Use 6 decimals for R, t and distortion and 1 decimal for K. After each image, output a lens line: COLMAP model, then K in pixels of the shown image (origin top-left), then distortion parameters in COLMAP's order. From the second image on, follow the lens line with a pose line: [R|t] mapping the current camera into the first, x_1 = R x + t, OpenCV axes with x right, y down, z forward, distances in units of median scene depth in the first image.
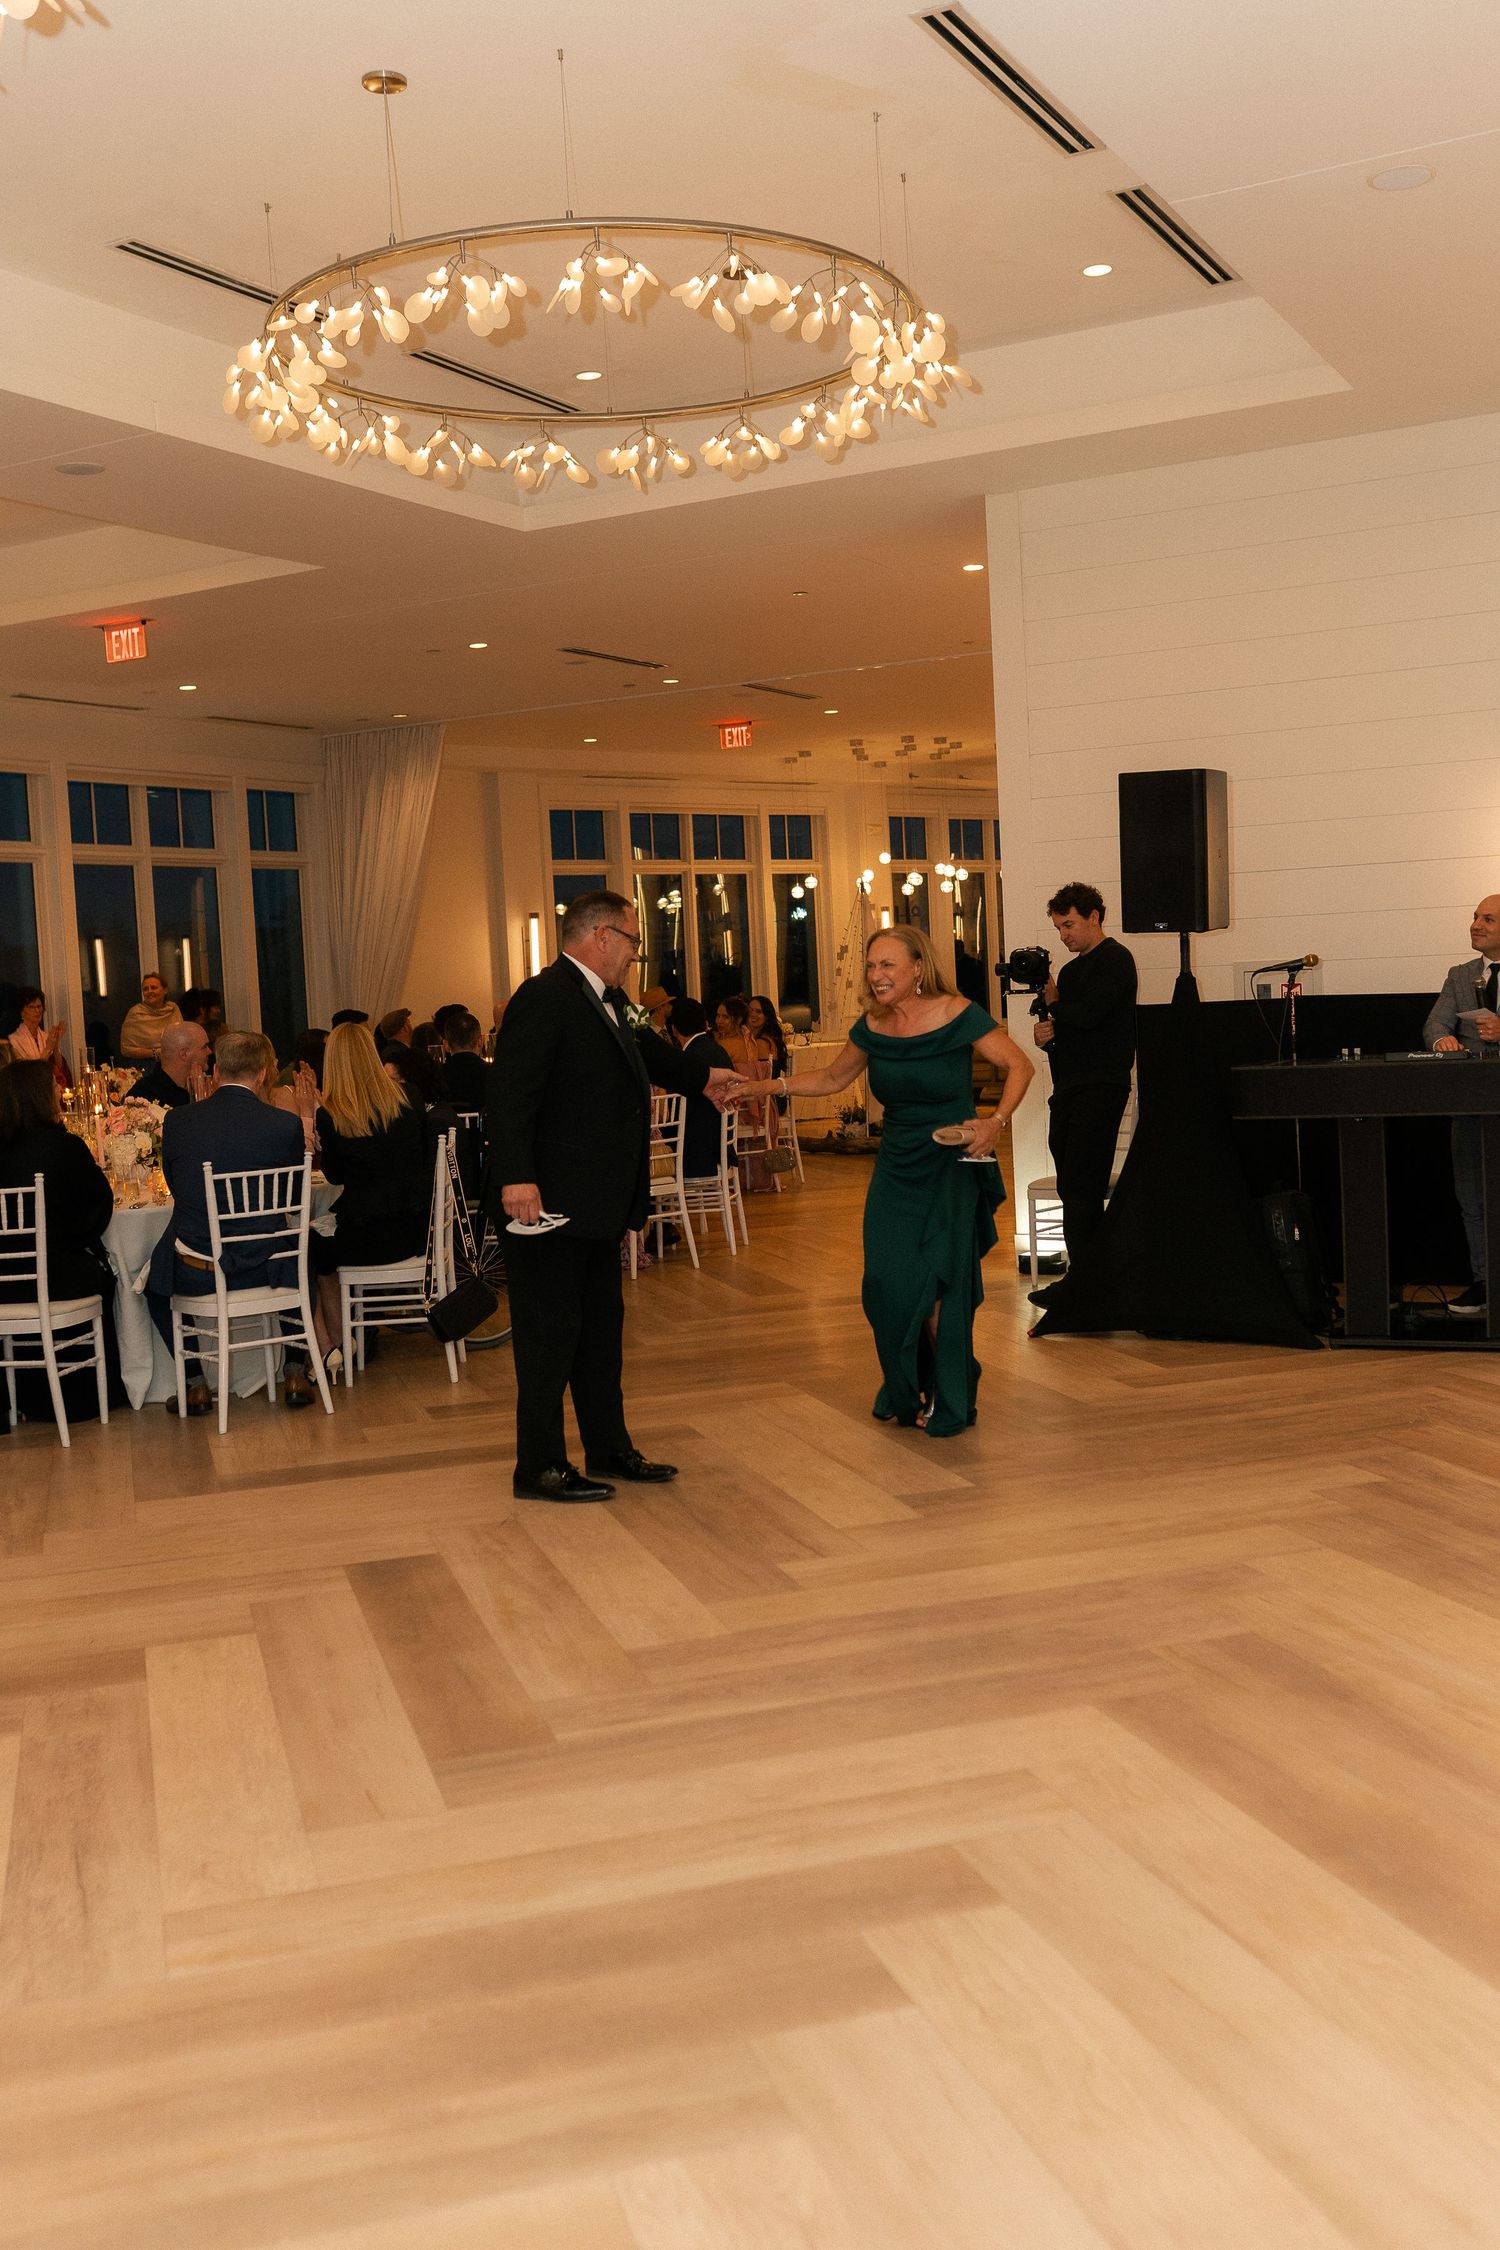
lens RADIAL K [[2159.8, 0, 736.3], [0, 2159.8, 1130.4], [0, 0, 1]] dist [-0.056886, 0.082622]
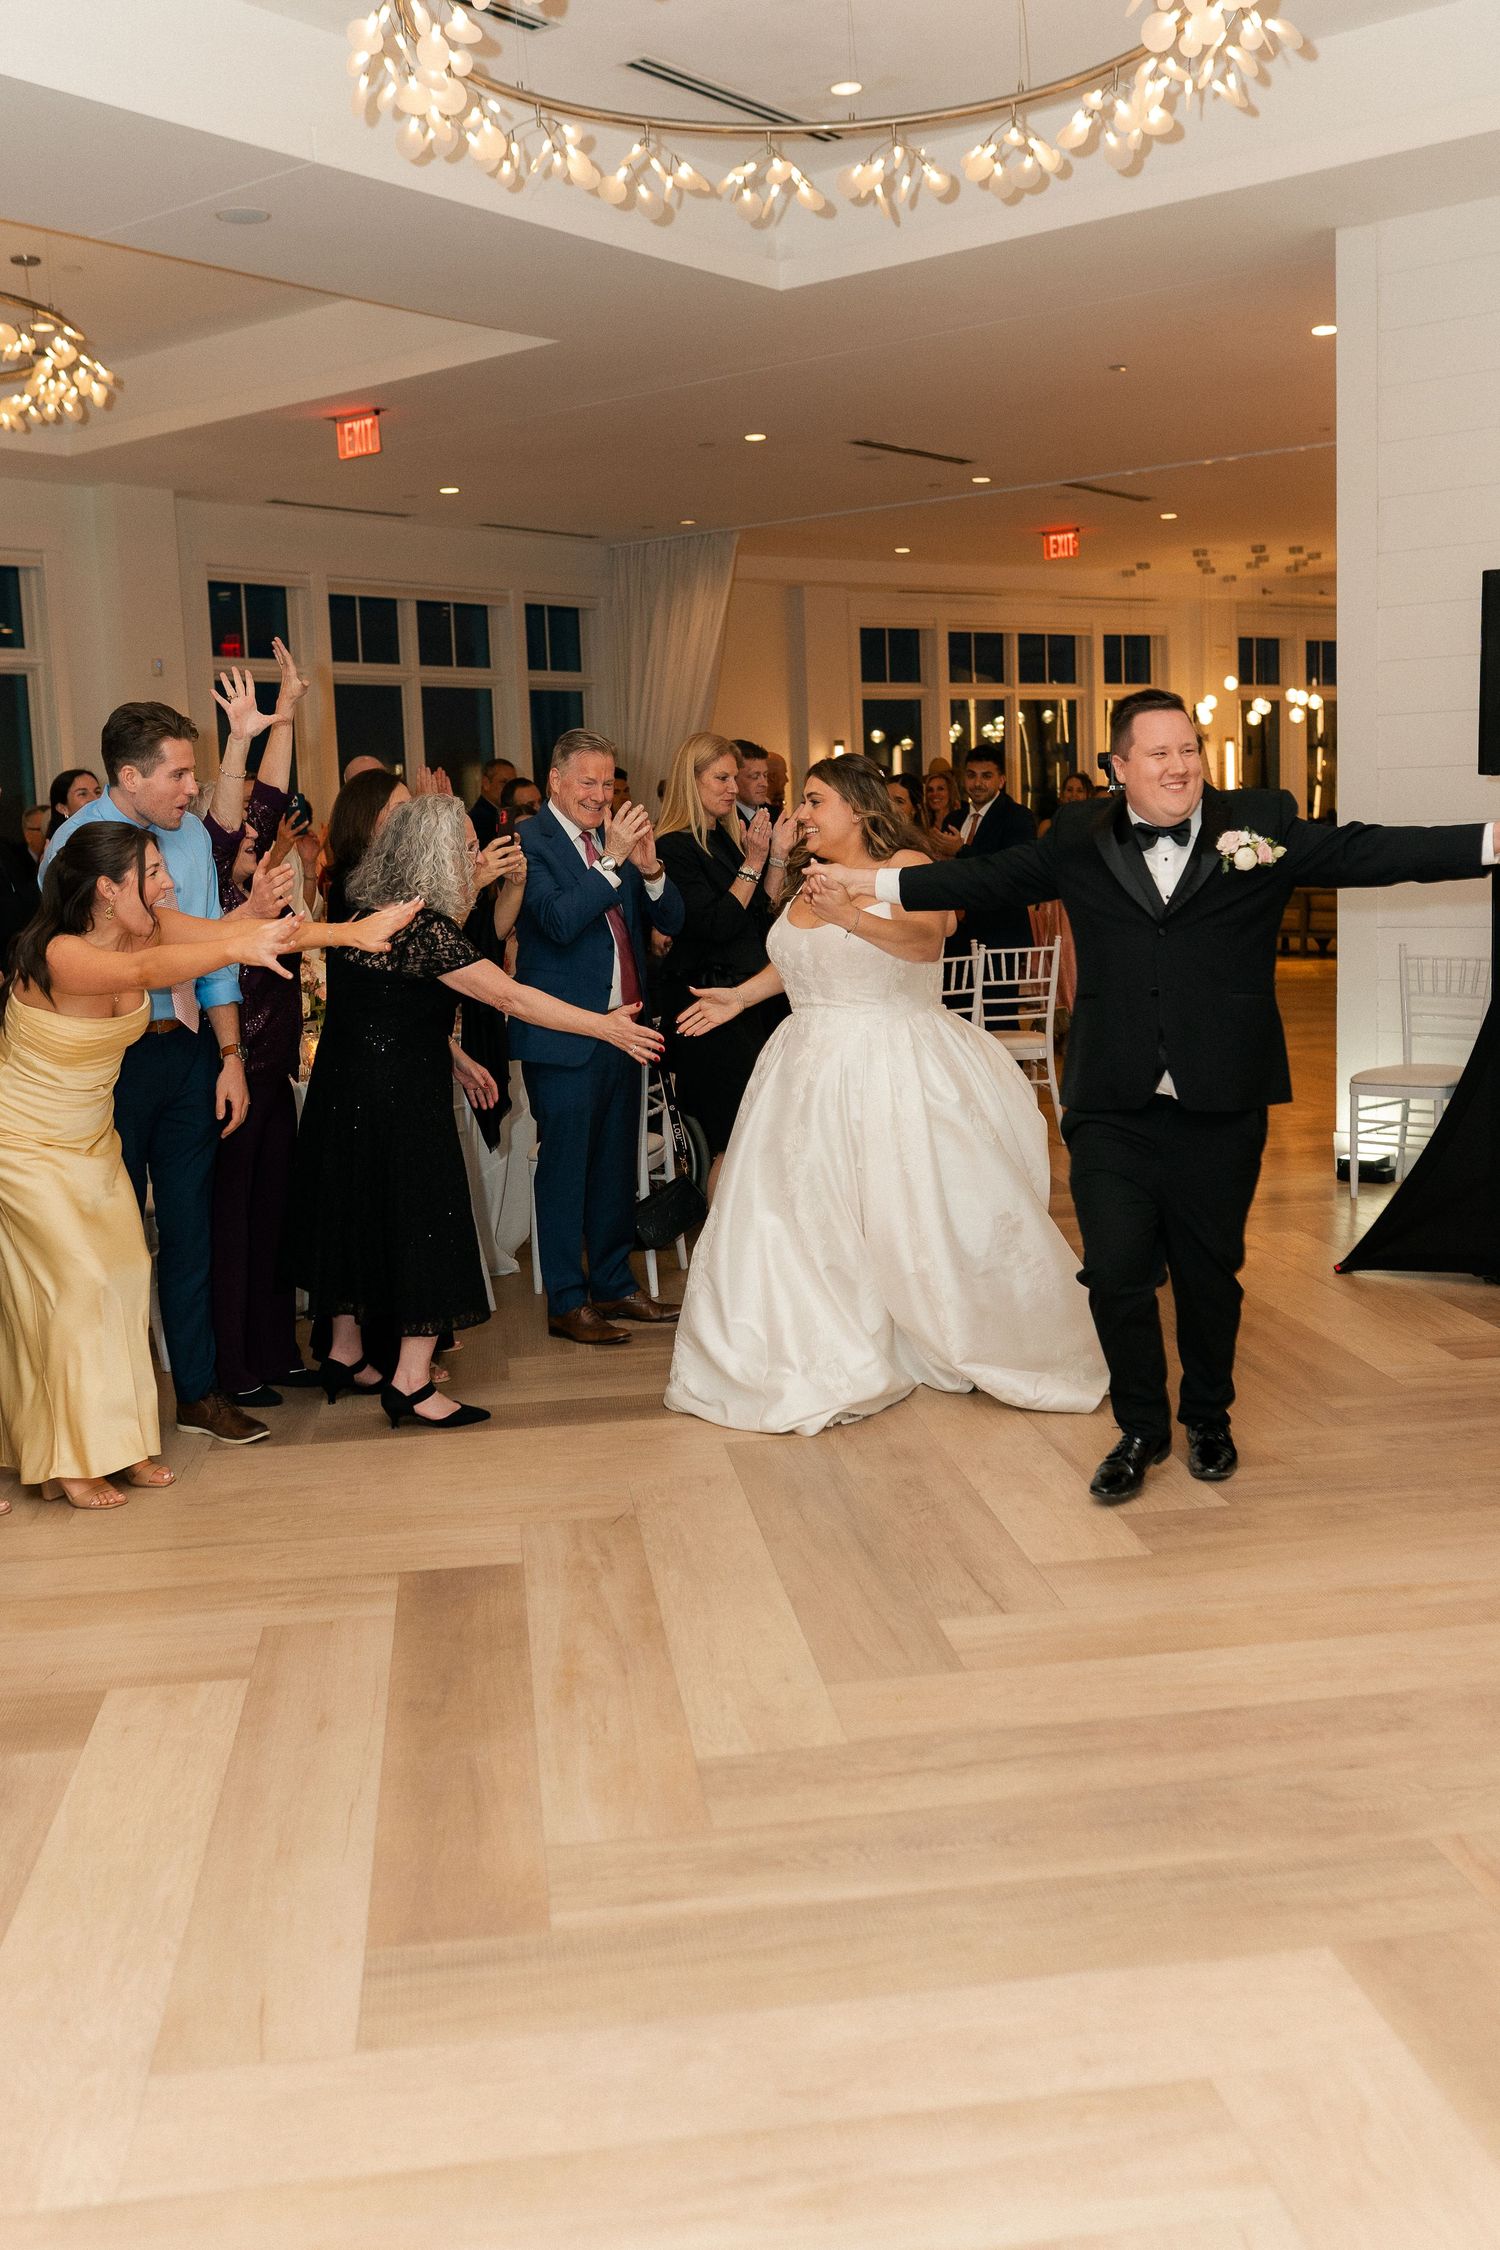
lens RADIAL K [[2152.5, 0, 738.4], [0, 2152.5, 1133.0], [0, 0, 1]] dist [-0.061490, 0.080615]
pose [[0.986441, 0.036745, -0.159952, 0.054235], [-0.023702, 0.996293, 0.082699, -0.024843], [0.162397, -0.077786, 0.983655, 0.226429]]
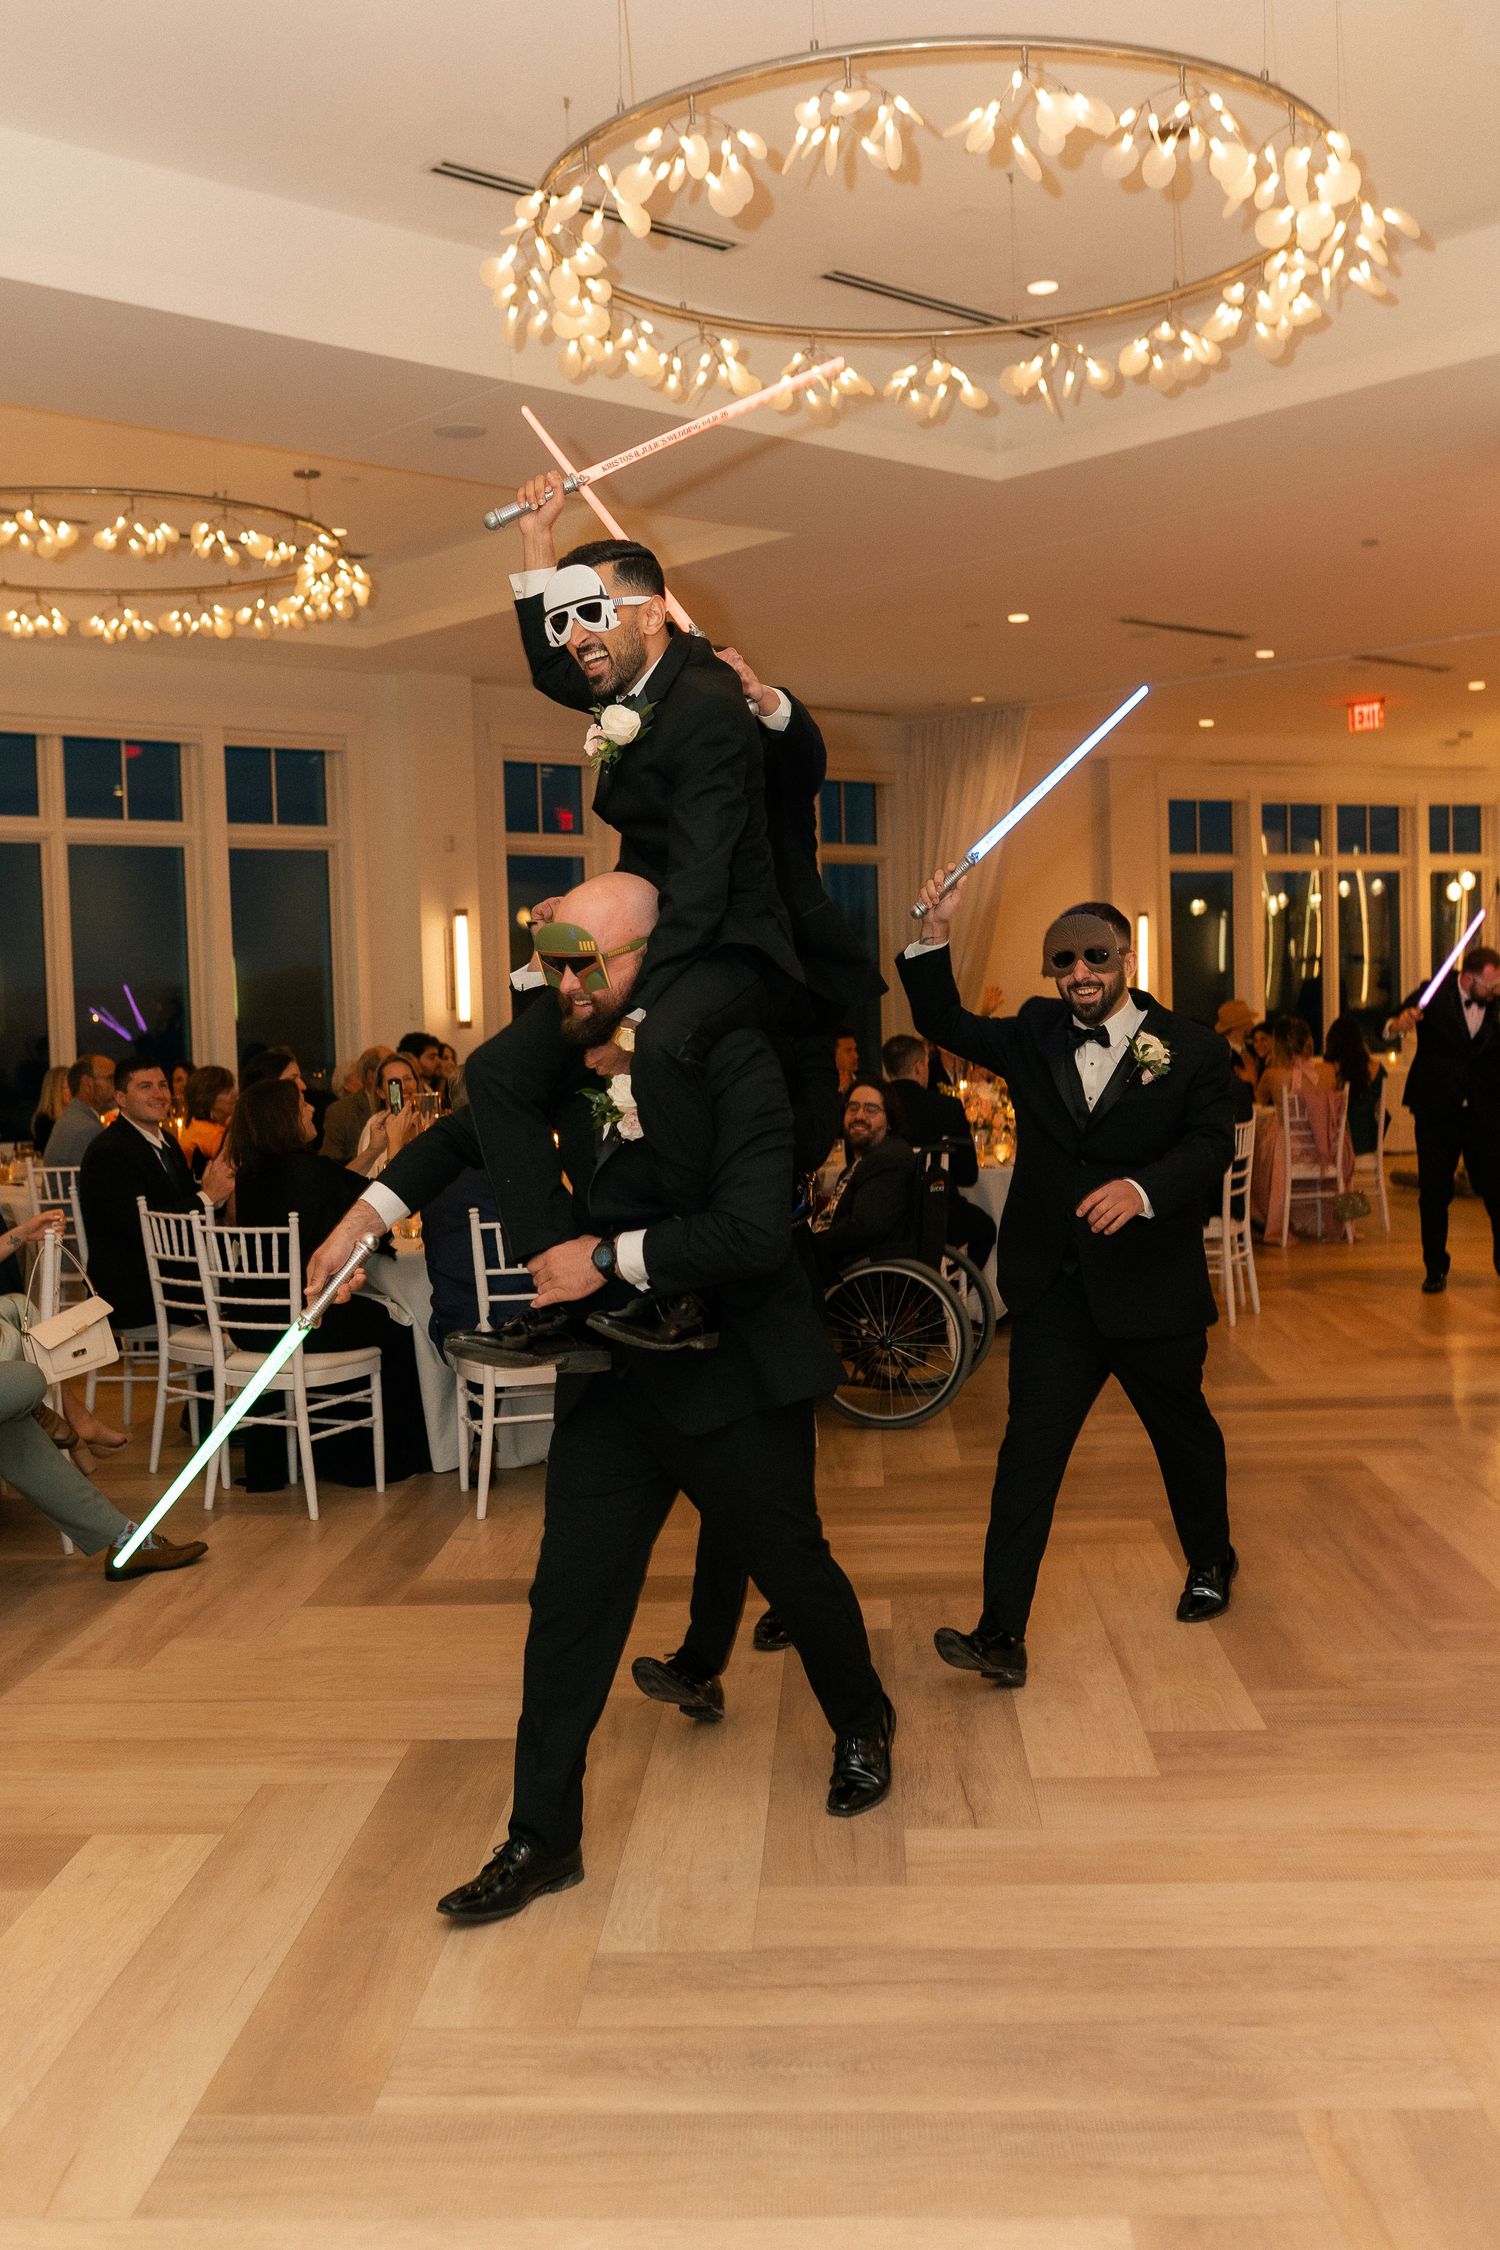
lens RADIAL K [[2152.5, 0, 738.4], [0, 2152.5, 1133.0], [0, 0, 1]] dist [-0.061490, 0.080615]
pose [[0.940797, 0.044814, -0.335995, 0.171358], [-0.042557, 0.998995, 0.014080, -0.038088], [0.336288, 0.001053, 0.941759, 0.250290]]
